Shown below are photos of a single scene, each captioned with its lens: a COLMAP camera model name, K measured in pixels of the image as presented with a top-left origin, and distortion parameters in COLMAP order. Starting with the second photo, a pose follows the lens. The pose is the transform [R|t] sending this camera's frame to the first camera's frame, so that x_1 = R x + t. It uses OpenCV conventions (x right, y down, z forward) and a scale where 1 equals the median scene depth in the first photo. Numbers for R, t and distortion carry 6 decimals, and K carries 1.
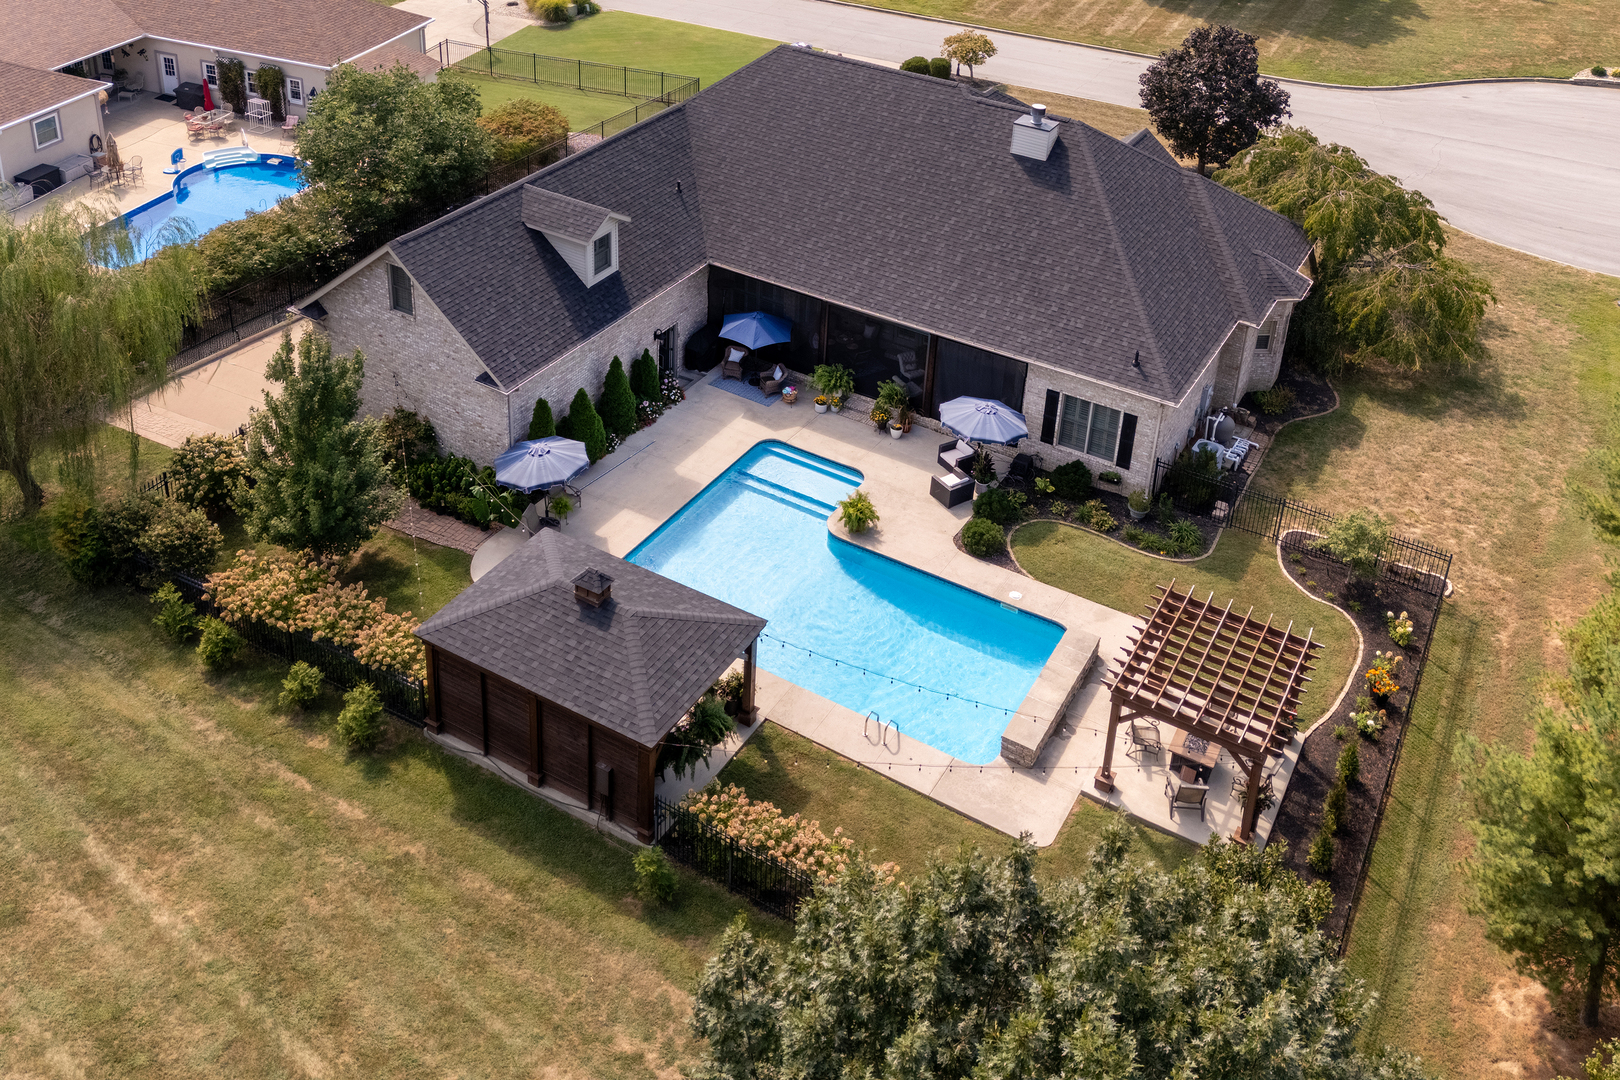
lens RADIAL K [[1348.1, 0, 782.6], [0, 1348.1, 536.0], [0, 0, 1]] dist [0.059173, -0.105879]
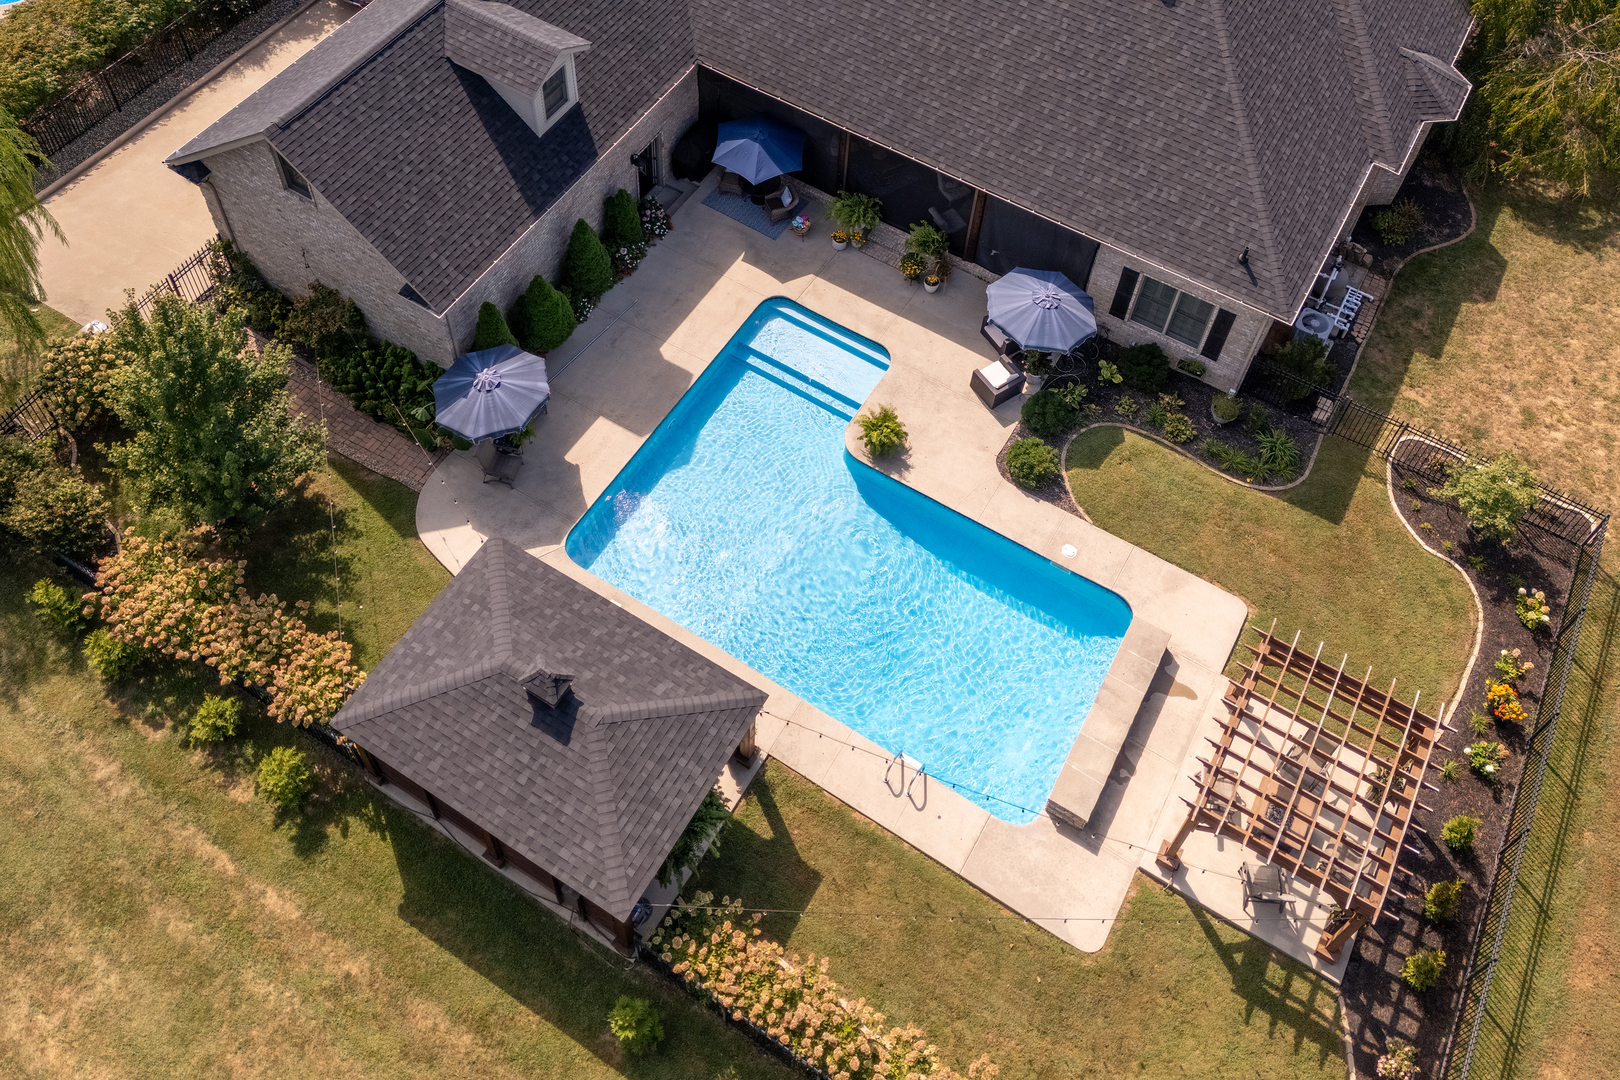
lens RADIAL K [[1284.8, 0, 787.0], [0, 1284.8, 419.9], [0, 0, 1]] dist [0.017859, -0.000880]
pose [[0.999926, 0.002371, -0.011935, 0.007211], [0.001521, 0.948805, 0.315860, -0.276097], [0.012073, -0.315854, 0.948731, 0.264402]]
